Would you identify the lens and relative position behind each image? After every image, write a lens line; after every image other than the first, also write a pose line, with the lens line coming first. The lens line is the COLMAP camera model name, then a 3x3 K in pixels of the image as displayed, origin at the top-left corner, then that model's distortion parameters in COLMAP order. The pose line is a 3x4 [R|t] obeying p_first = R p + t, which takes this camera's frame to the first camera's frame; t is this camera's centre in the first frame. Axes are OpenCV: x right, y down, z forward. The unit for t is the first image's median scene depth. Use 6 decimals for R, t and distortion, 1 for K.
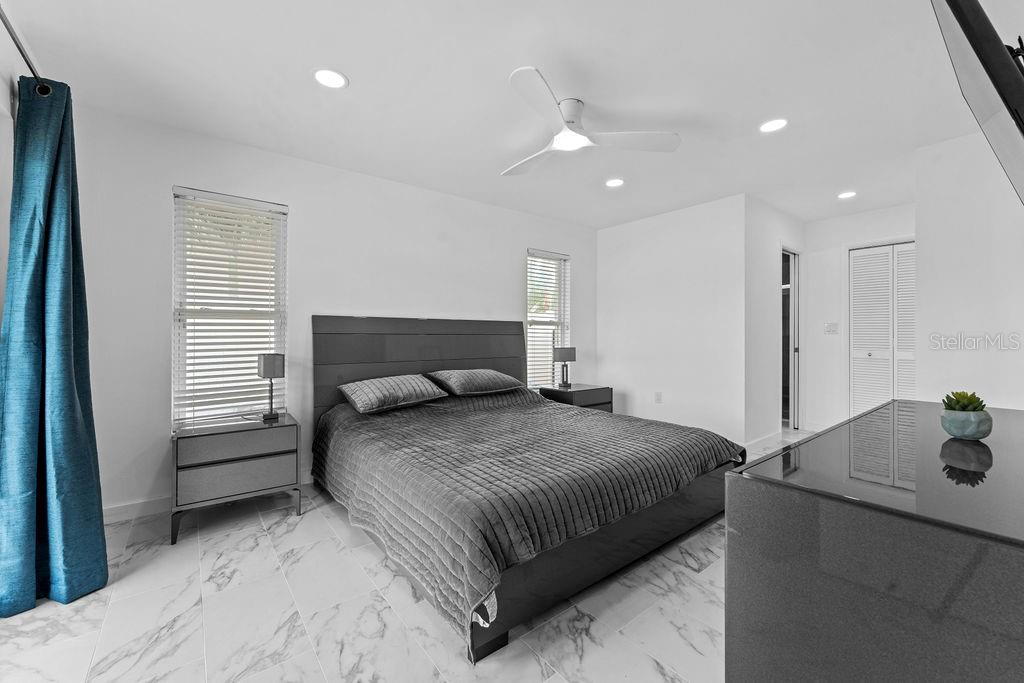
lens RADIAL K [[405.0, 0, 512.0], [0, 405.0, 338.3], [0, 0, 1]] dist [0.000186, -0.000006]
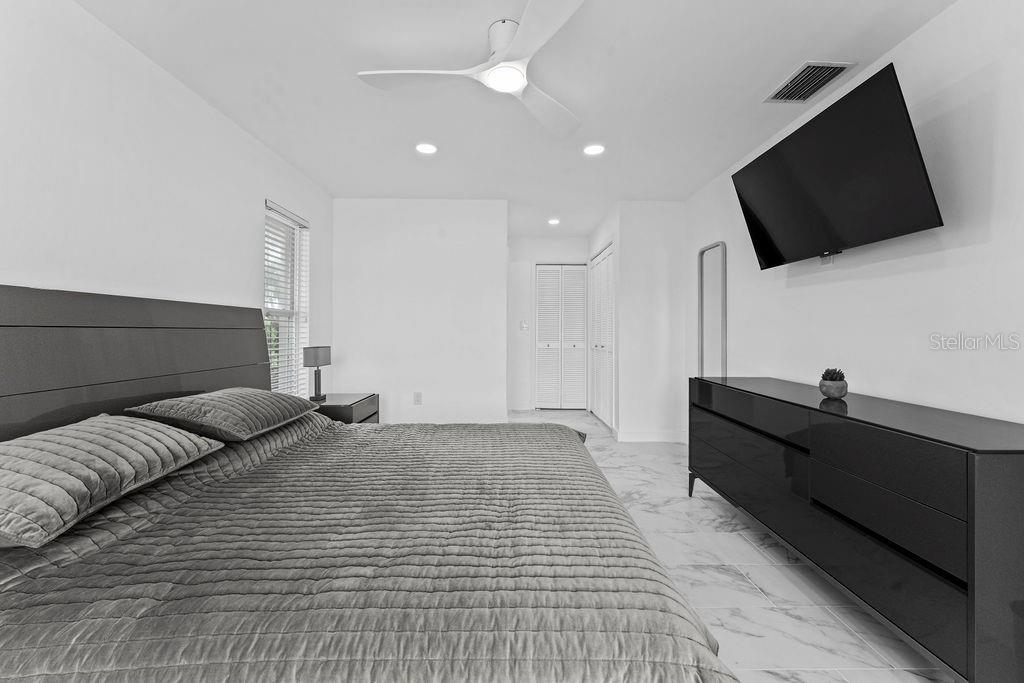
lens RADIAL K [[410.3, 0, 512.0], [0, 410.3, 335.4], [0, 0, 1]] dist [0.001391, 0.000085]
pose [[0.602432, -0.007065, 0.798139, -0.273431], [0.001422, 0.999969, 0.007779, -0.003554], [-0.798169, -0.003551, 0.602423, 0.296673]]
